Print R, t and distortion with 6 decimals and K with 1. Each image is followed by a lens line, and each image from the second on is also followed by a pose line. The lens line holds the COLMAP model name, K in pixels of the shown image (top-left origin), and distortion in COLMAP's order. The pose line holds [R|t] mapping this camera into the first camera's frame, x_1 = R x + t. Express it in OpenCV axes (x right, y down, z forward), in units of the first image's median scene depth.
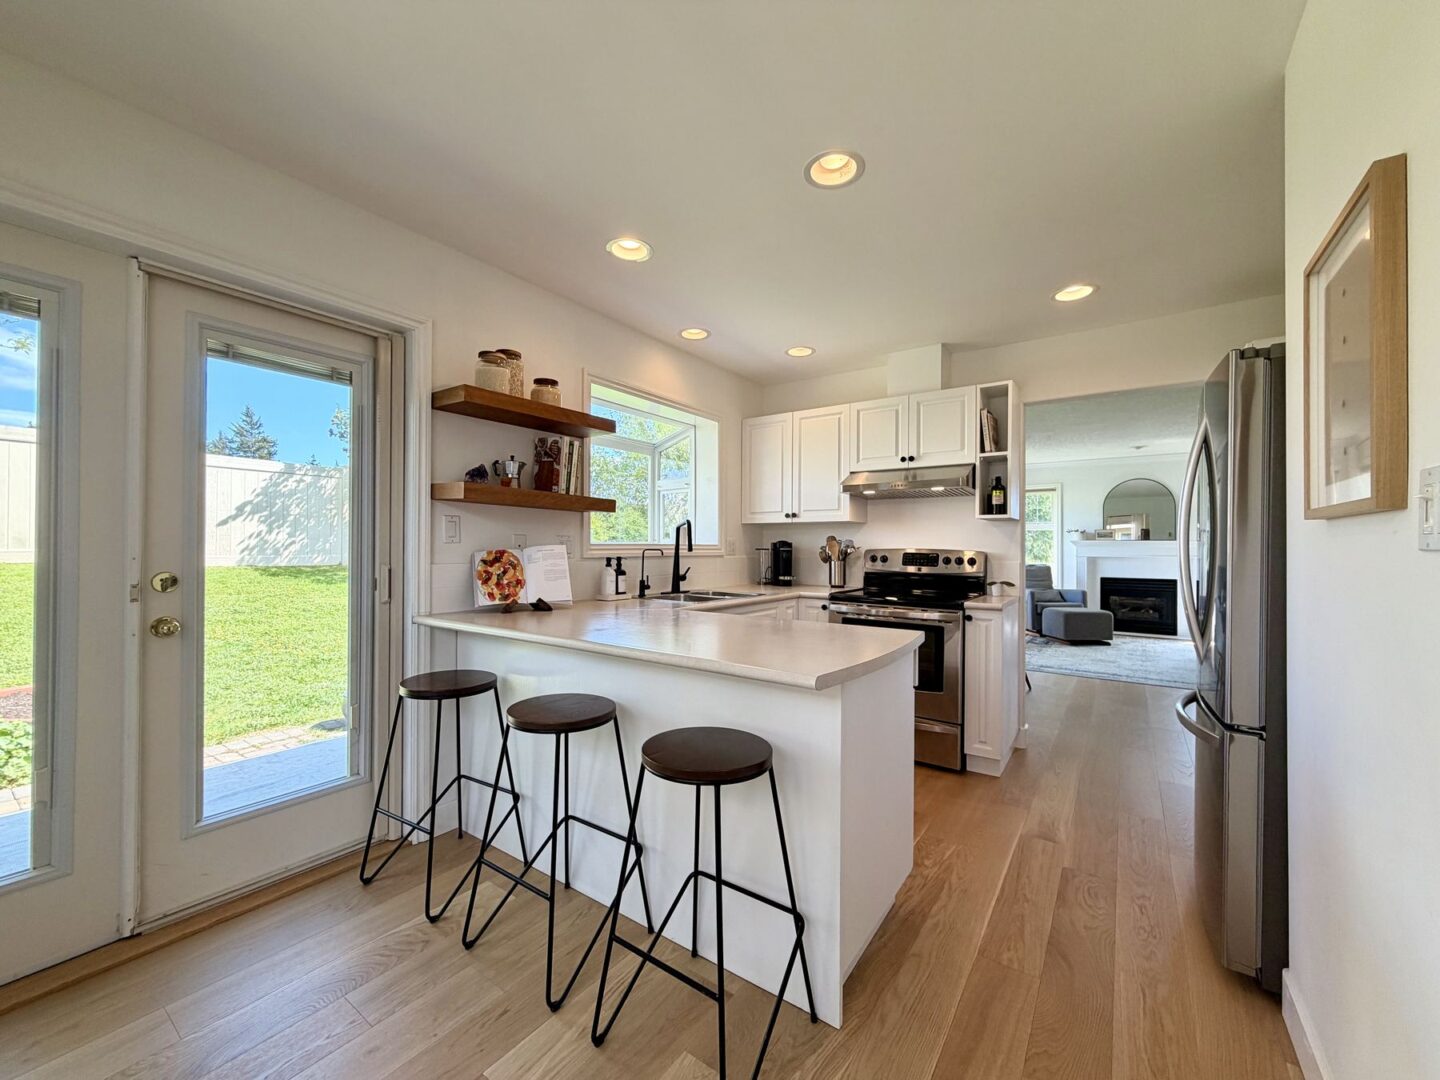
lens RADIAL K [[572.3, 0, 713.5], [0, 572.3, 544.5], [0, 0, 1]] dist [-0.000845, 0.000093]
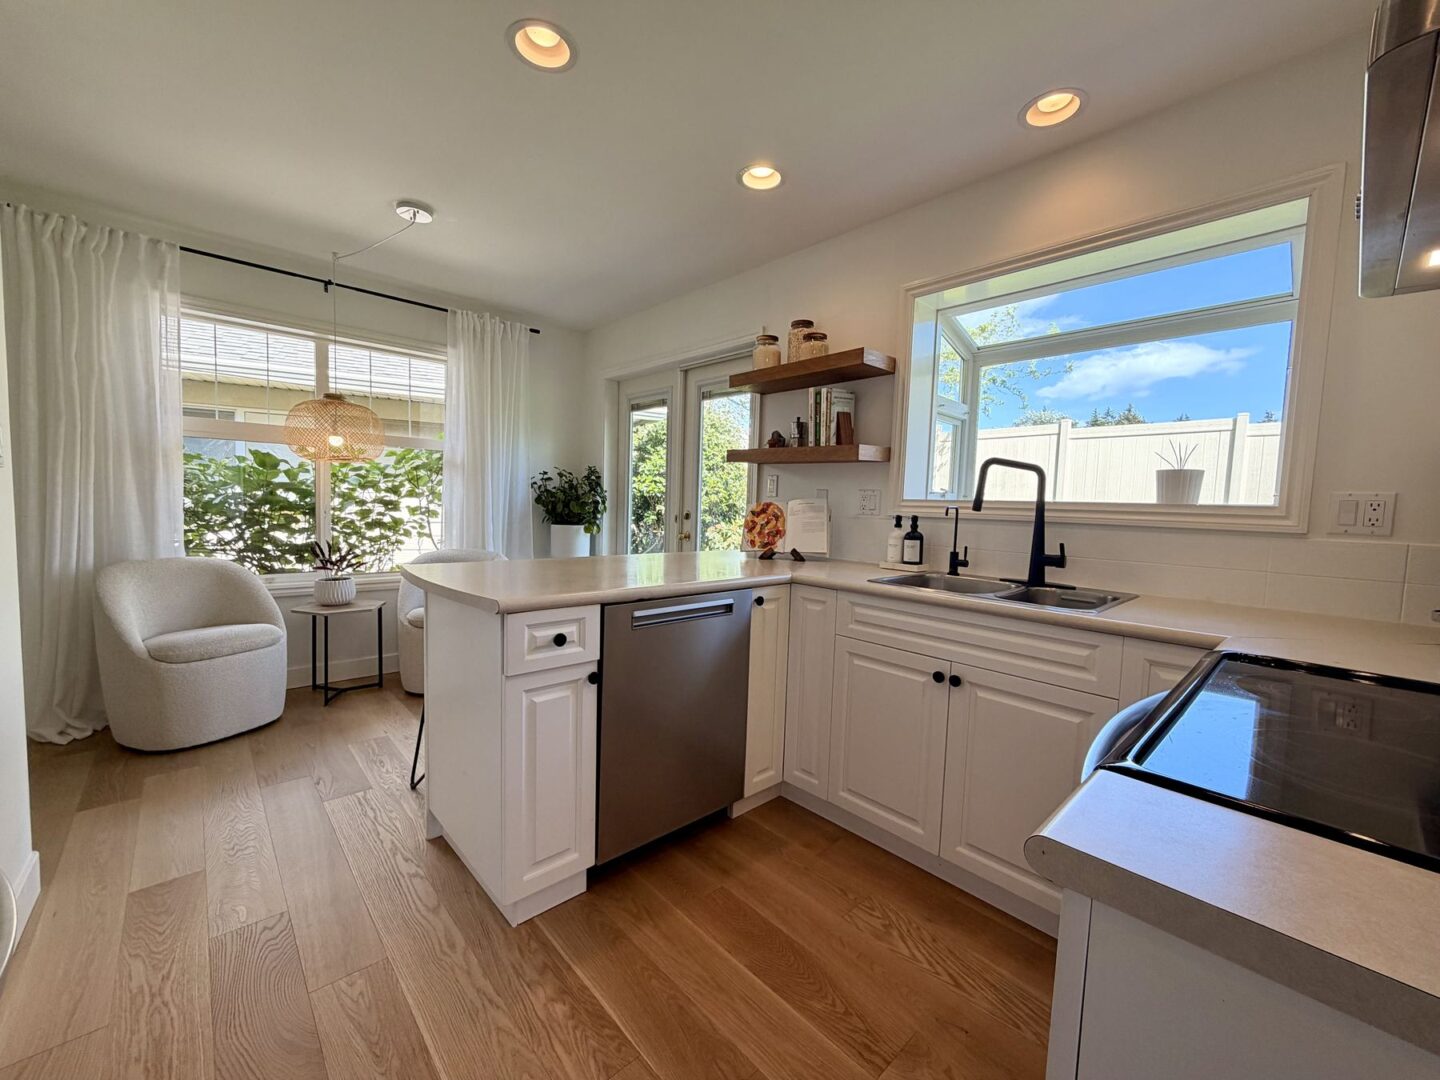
lens RADIAL K [[572.3, 0, 714.4], [0, 572.3, 537.9], [0, 0, 1]] dist [-0.000845, 0.000093]
pose [[-0.221824, 0.063430, -0.973021, 0.725043], [-0.010736, 0.997663, 0.067484, 0.002366], [0.975028, 0.025416, -0.220625, 1.038172]]
